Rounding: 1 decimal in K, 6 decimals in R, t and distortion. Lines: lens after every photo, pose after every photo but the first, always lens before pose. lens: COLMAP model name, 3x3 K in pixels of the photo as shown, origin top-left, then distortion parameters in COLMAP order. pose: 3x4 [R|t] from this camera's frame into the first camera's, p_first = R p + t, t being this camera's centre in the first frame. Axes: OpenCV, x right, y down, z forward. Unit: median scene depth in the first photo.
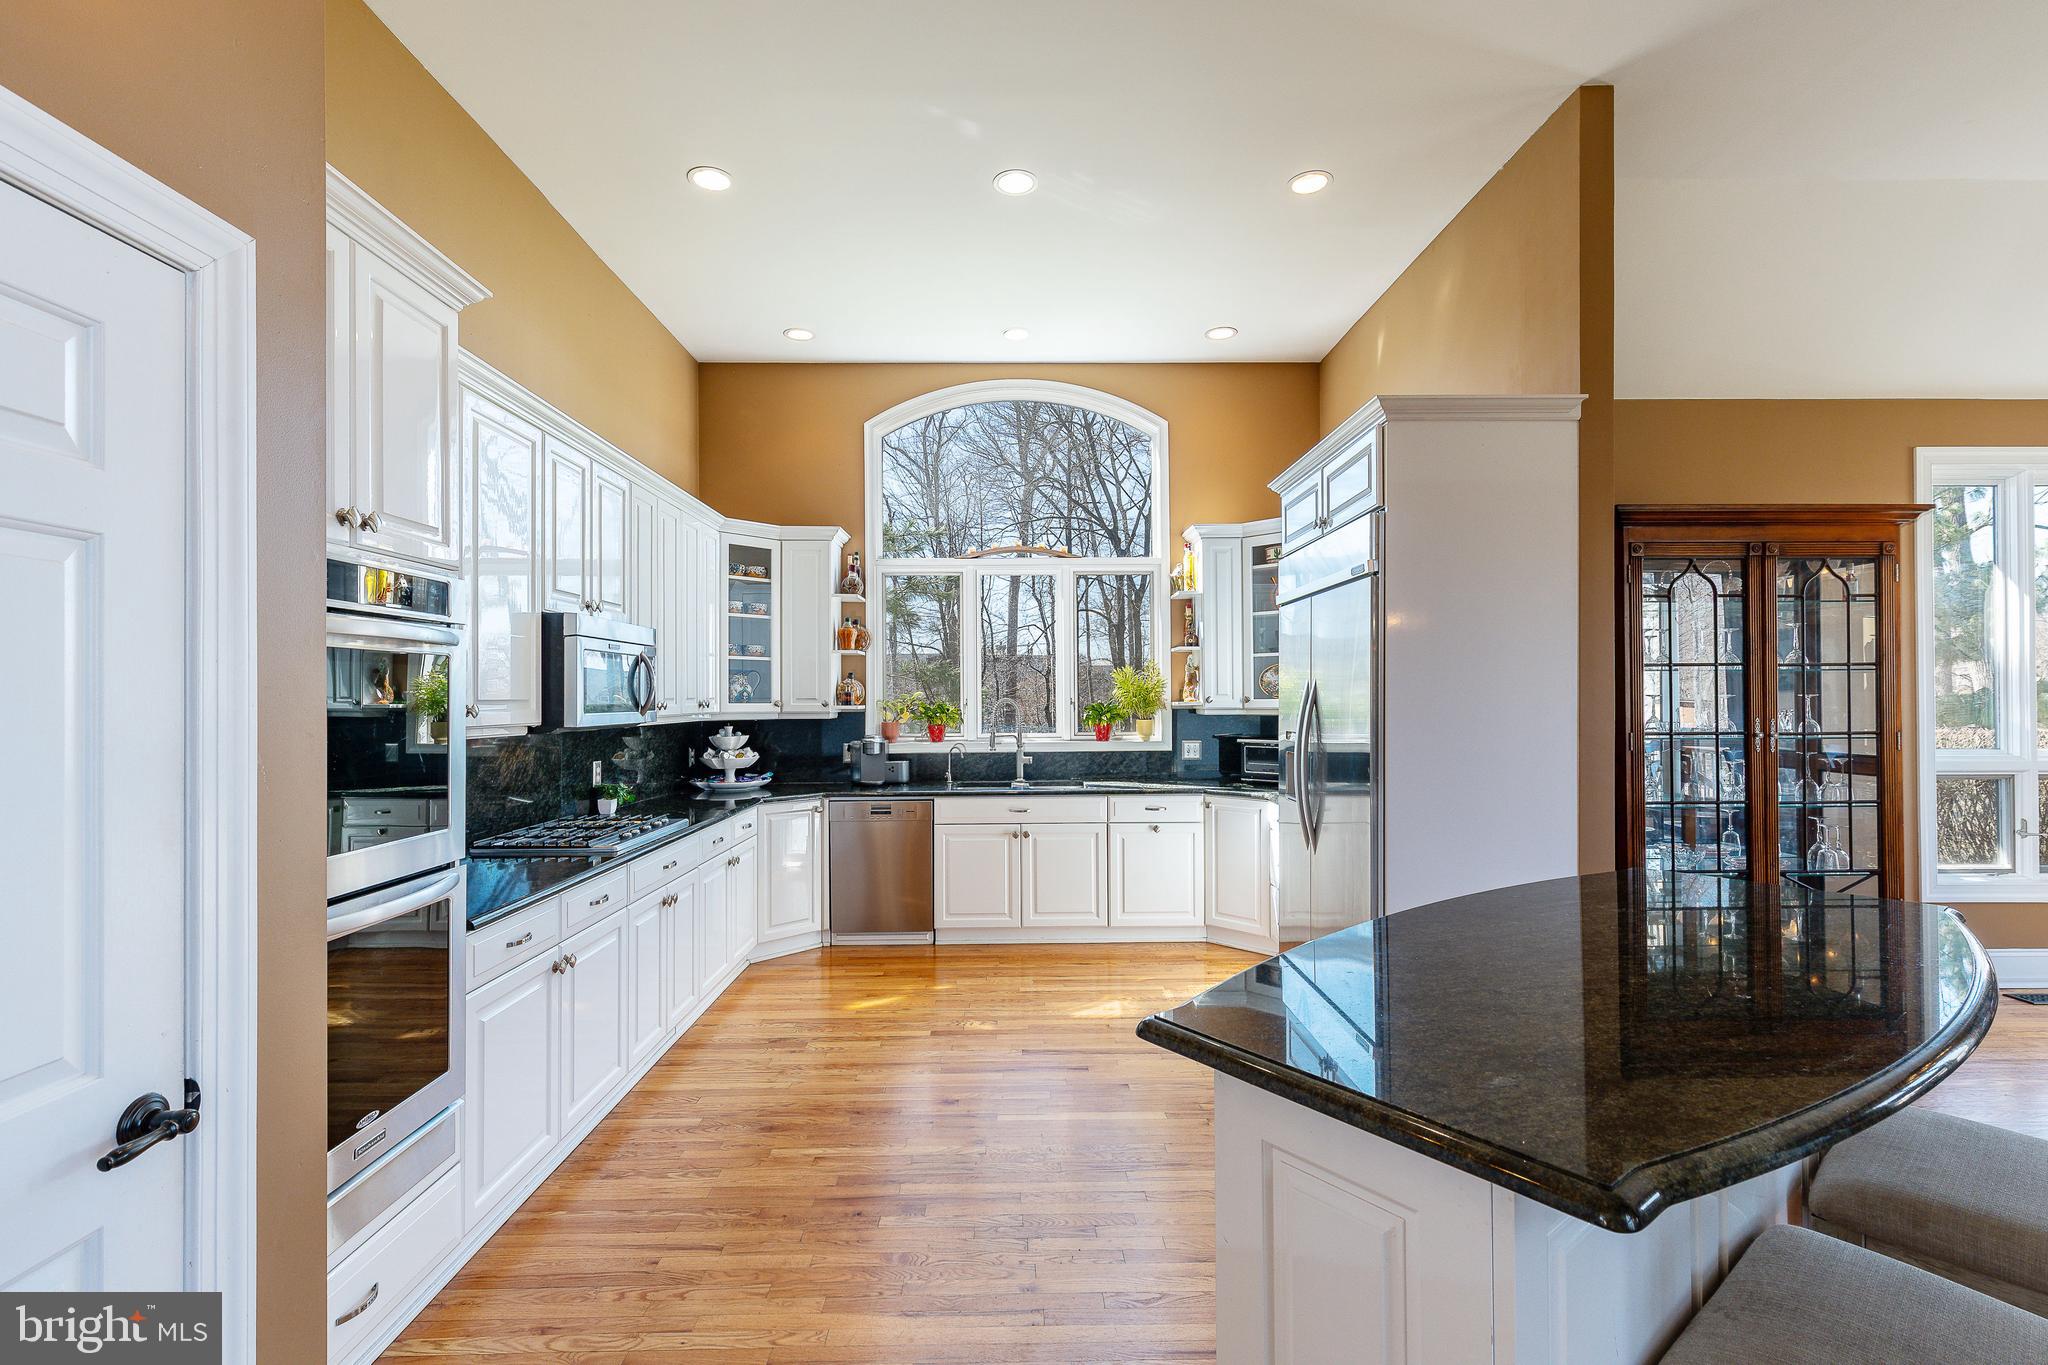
lens RADIAL K [[900.9, 0, 1030.4], [0, 900.9, 695.7], [0, 0, 1]] dist [-0.008080, 0.002020]
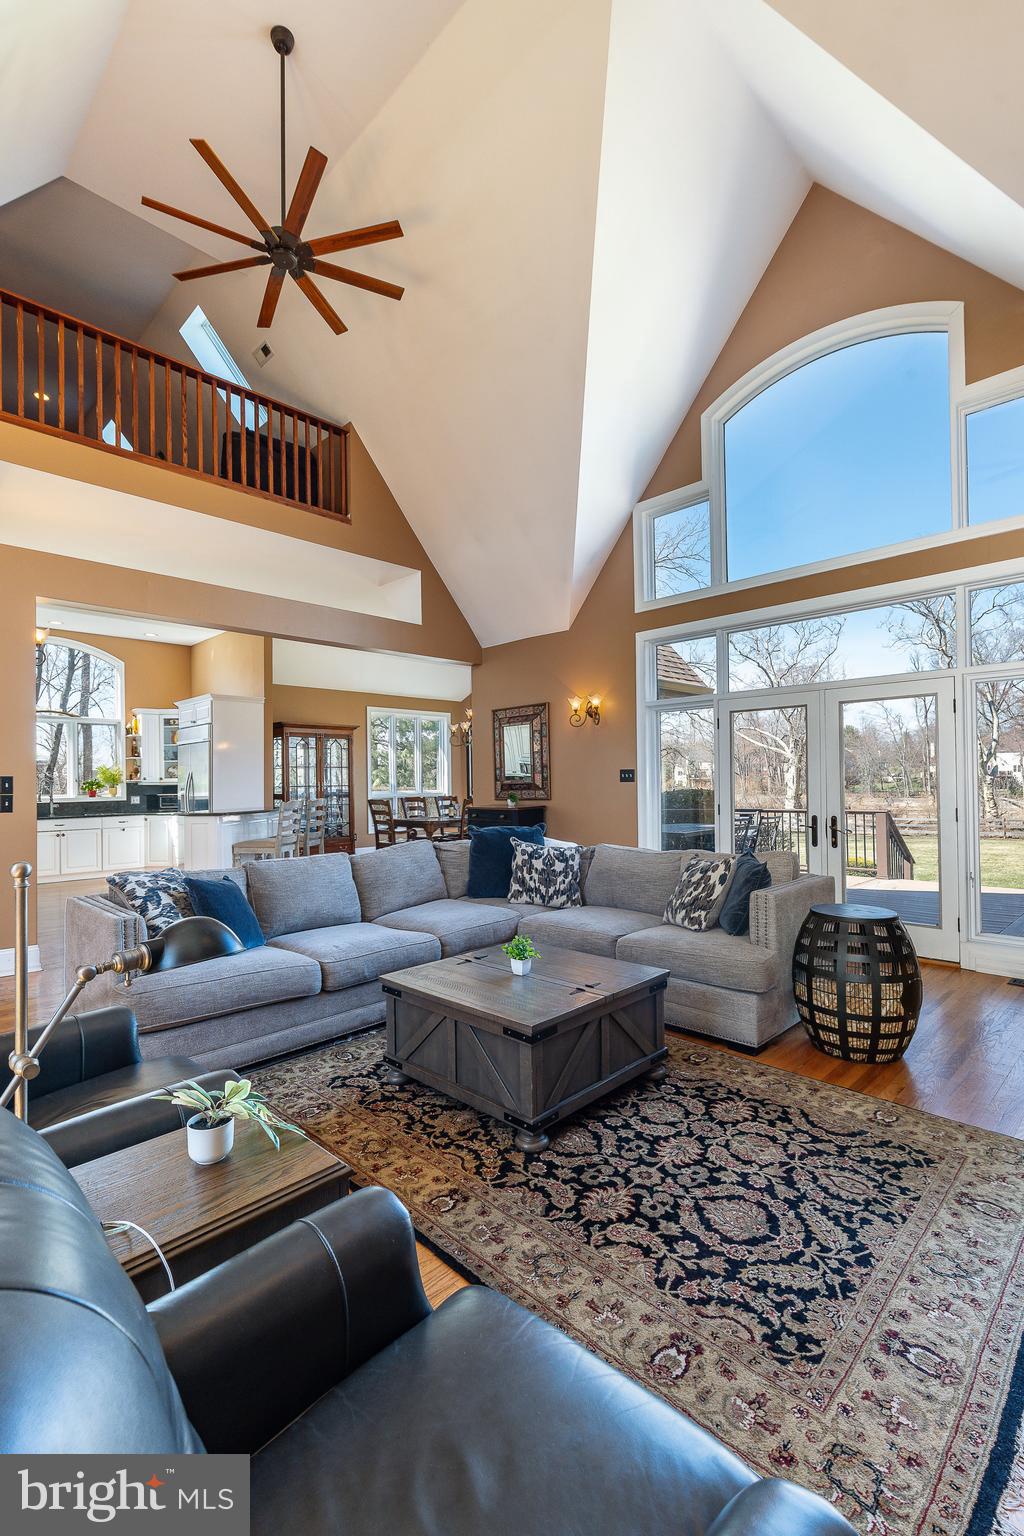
lens RADIAL K [[675.7, 0, 510.3], [0, 675.7, 779.8], [0, 0, 1]] dist [-0.008080, 0.002020]
pose [[0.721500, -0.005378, 0.692393, -0.356044], [0.007229, 0.999974, 0.000234, 0.013570], [-0.692376, 0.004836, 0.721520, -1.018940]]
